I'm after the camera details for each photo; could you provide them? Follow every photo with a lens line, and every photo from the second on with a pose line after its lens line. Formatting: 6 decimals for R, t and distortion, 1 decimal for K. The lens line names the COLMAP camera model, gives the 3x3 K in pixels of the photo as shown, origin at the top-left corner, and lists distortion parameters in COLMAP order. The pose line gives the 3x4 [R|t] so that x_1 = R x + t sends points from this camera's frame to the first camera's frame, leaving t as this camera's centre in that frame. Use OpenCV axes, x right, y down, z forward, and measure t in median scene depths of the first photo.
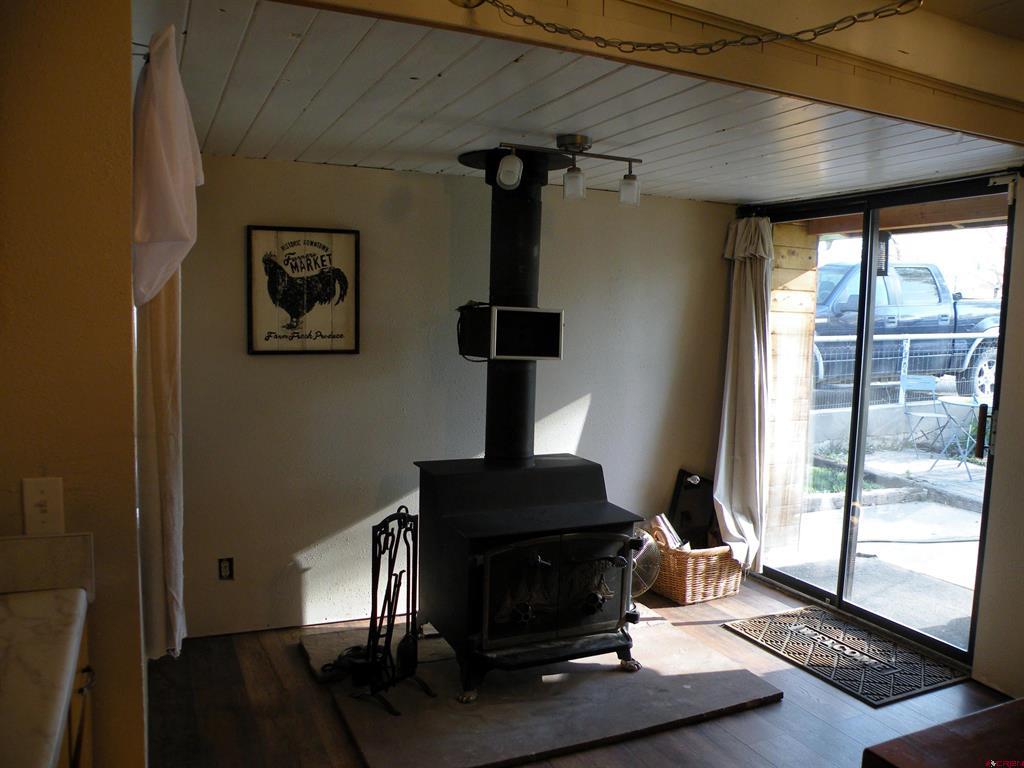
lens RADIAL K [[801.7, 0, 512.4], [0, 801.7, 406.7], [0, 0, 1]] dist [-0.119864, 0.005256]
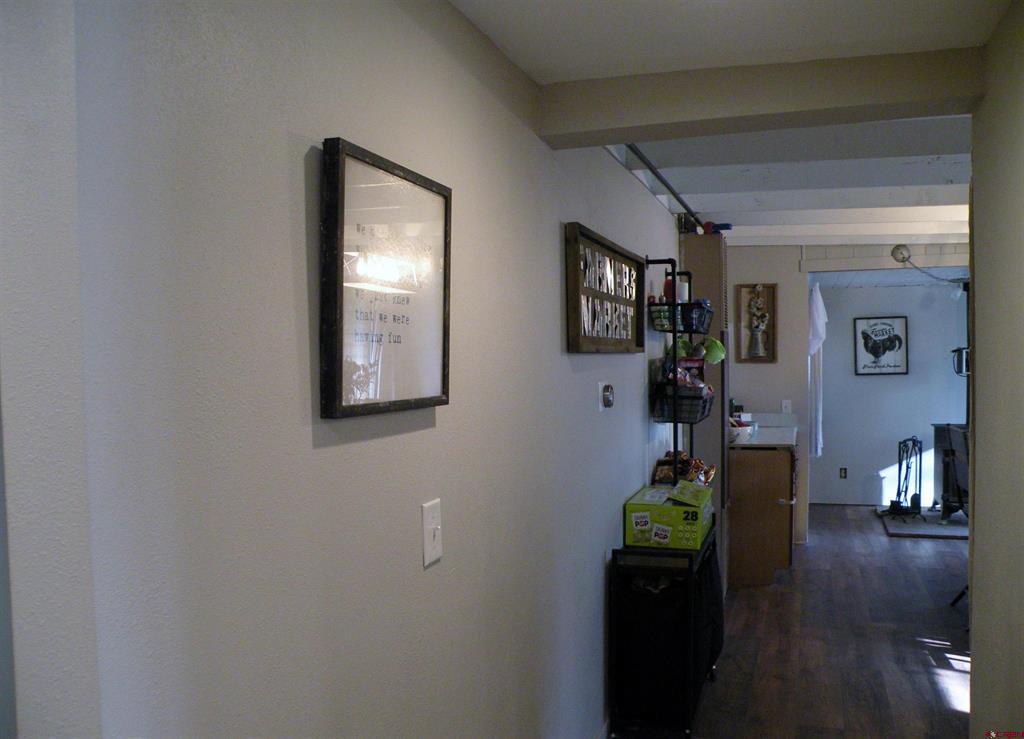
lens RADIAL K [[859.7, 0, 518.2], [0, 859.7, 382.6], [0, 0, 1]] dist [-0.154183, 0.152043]
pose [[0.723851, -0.021377, -0.689625, 0.605151], [-0.038574, 0.996703, -0.071385, 0.158028], [0.688877, 0.078274, 0.720640, -1.340909]]
